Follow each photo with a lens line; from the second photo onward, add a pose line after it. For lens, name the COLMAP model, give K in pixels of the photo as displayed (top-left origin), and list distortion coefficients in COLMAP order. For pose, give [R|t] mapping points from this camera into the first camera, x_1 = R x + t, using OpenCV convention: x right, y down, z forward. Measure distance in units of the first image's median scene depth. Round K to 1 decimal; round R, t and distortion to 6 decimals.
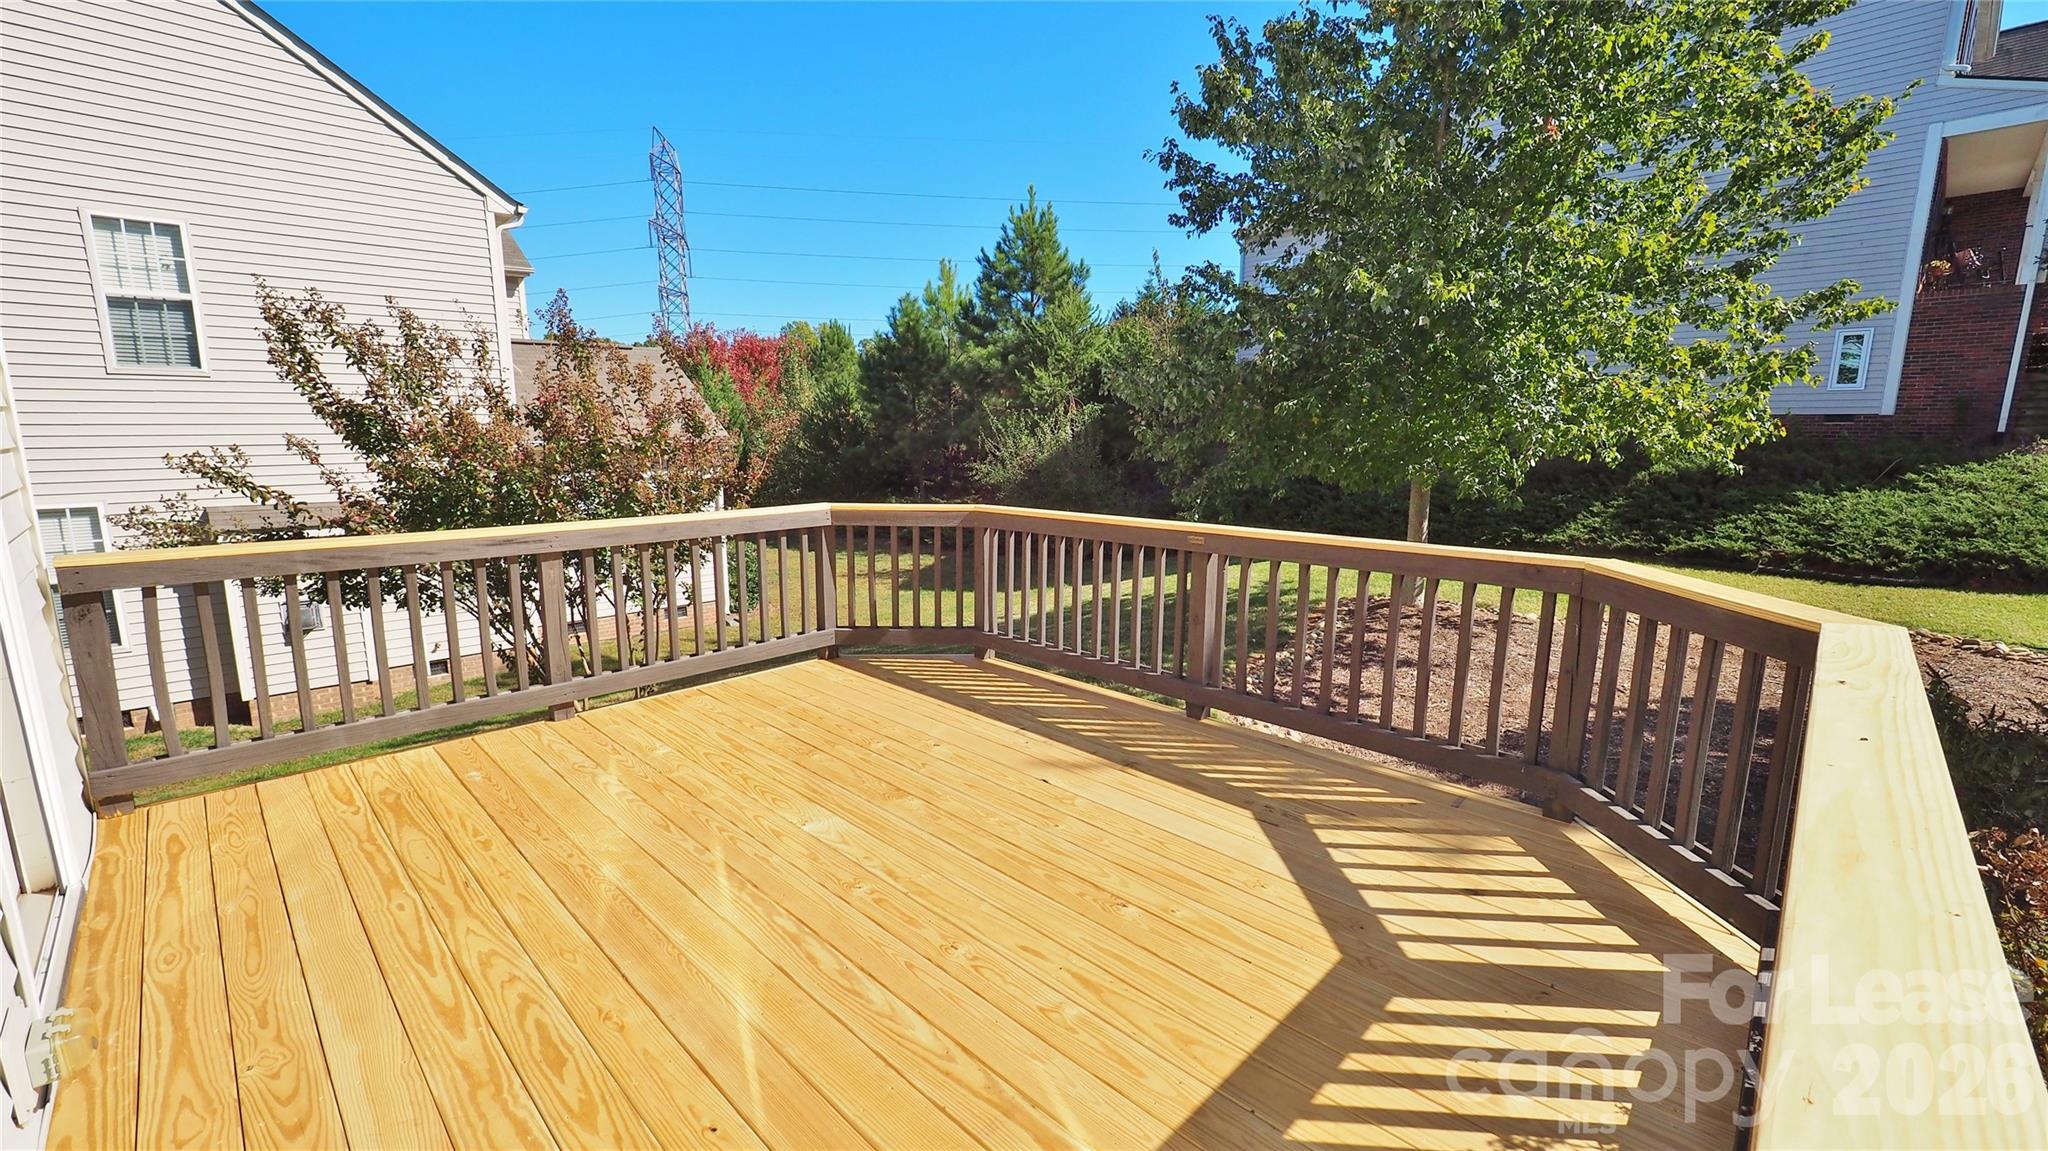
lens RADIAL K [[867.6, 0, 1024.0], [0, 867.6, 575.5], [0, 0, 1]] dist [0.000294, 0.000325]
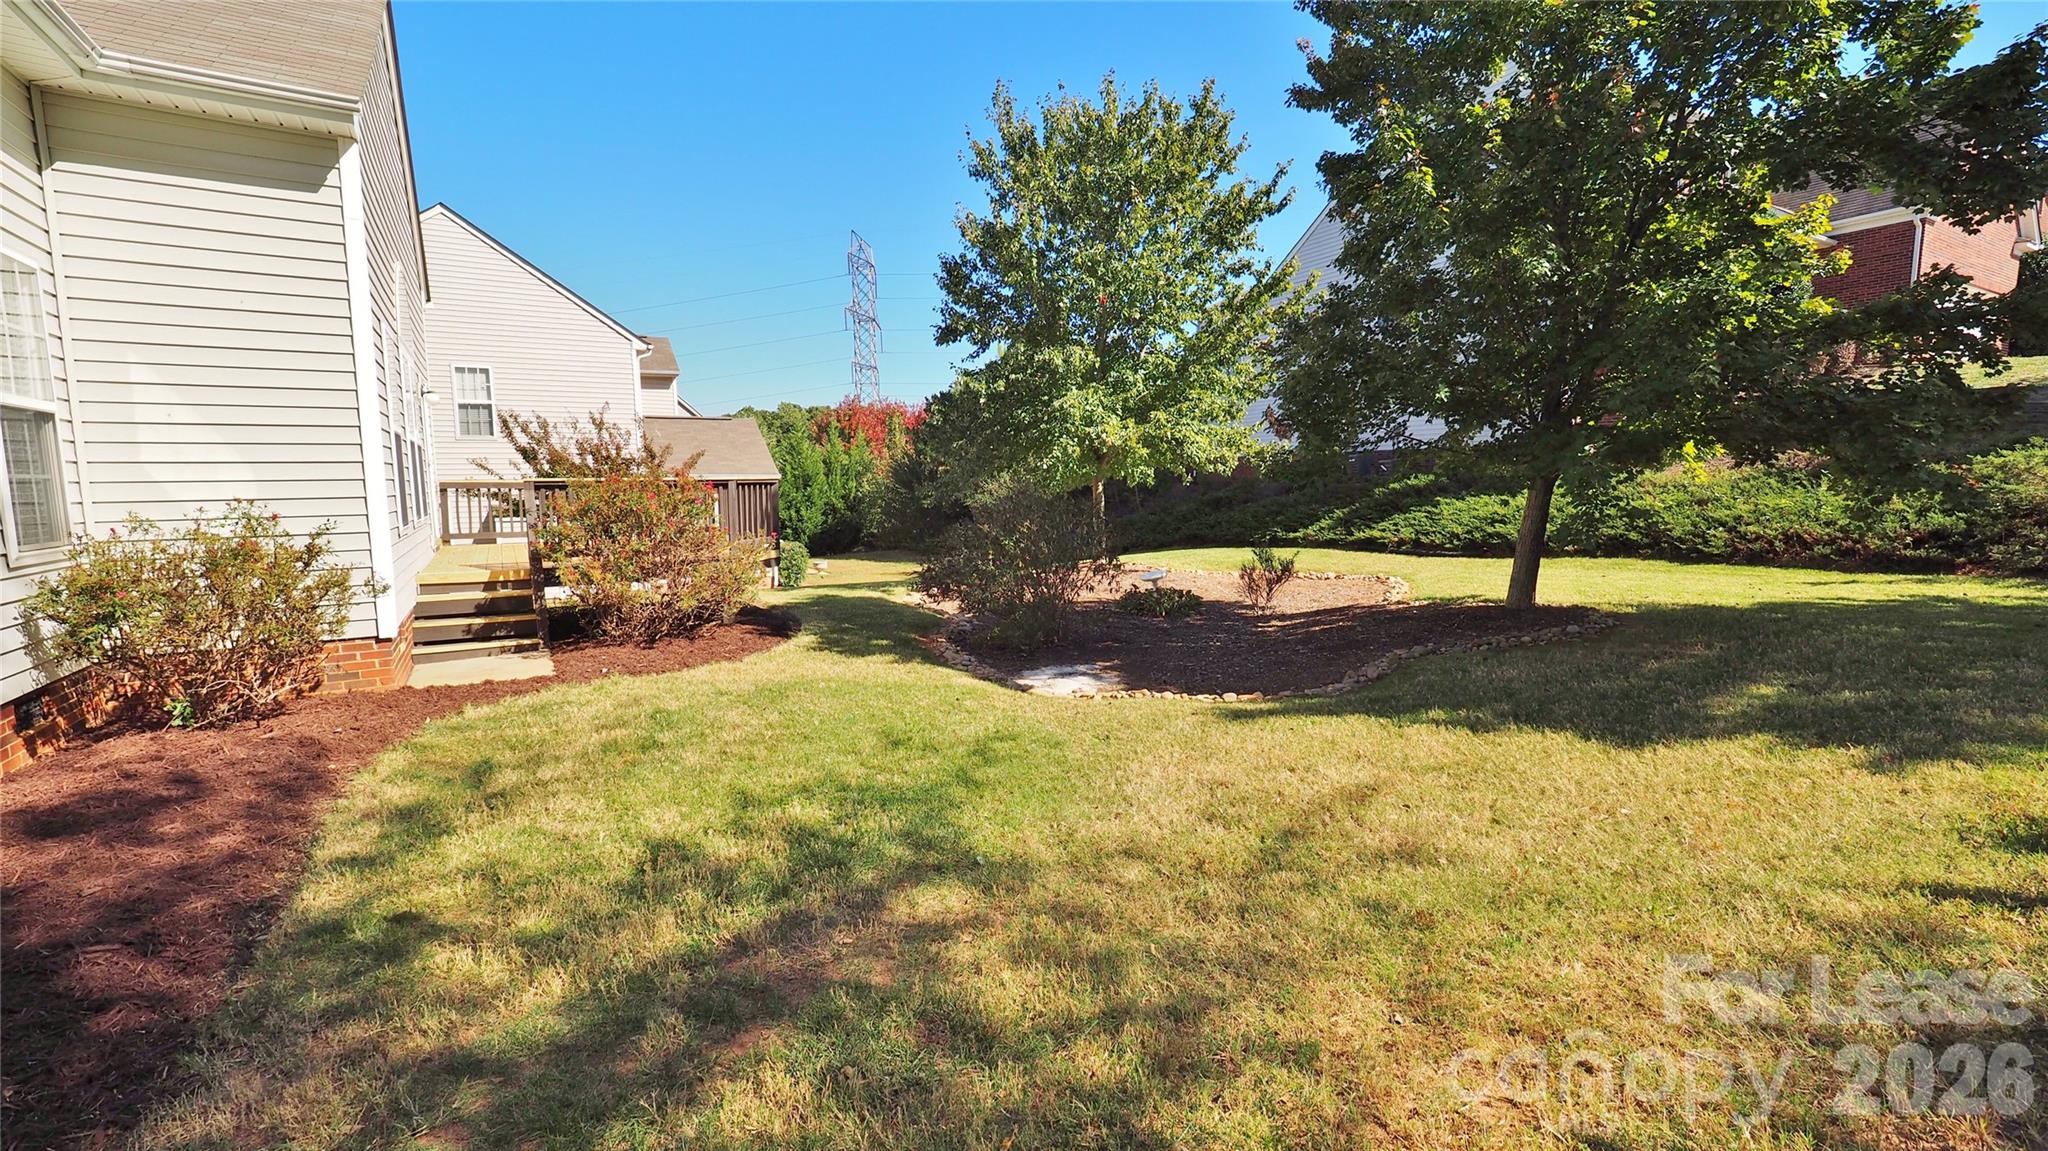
lens RADIAL K [[837.6, 0, 1024.0], [0, 837.6, 575.5], [0, 0, 1]] dist [-0.007858, -0.000270]
pose [[0.977742, 0.013675, -0.209364, 0.697731], [-0.025379, 0.998255, -0.053320, 0.163350], [0.208270, 0.057447, 0.976383, -0.649249]]
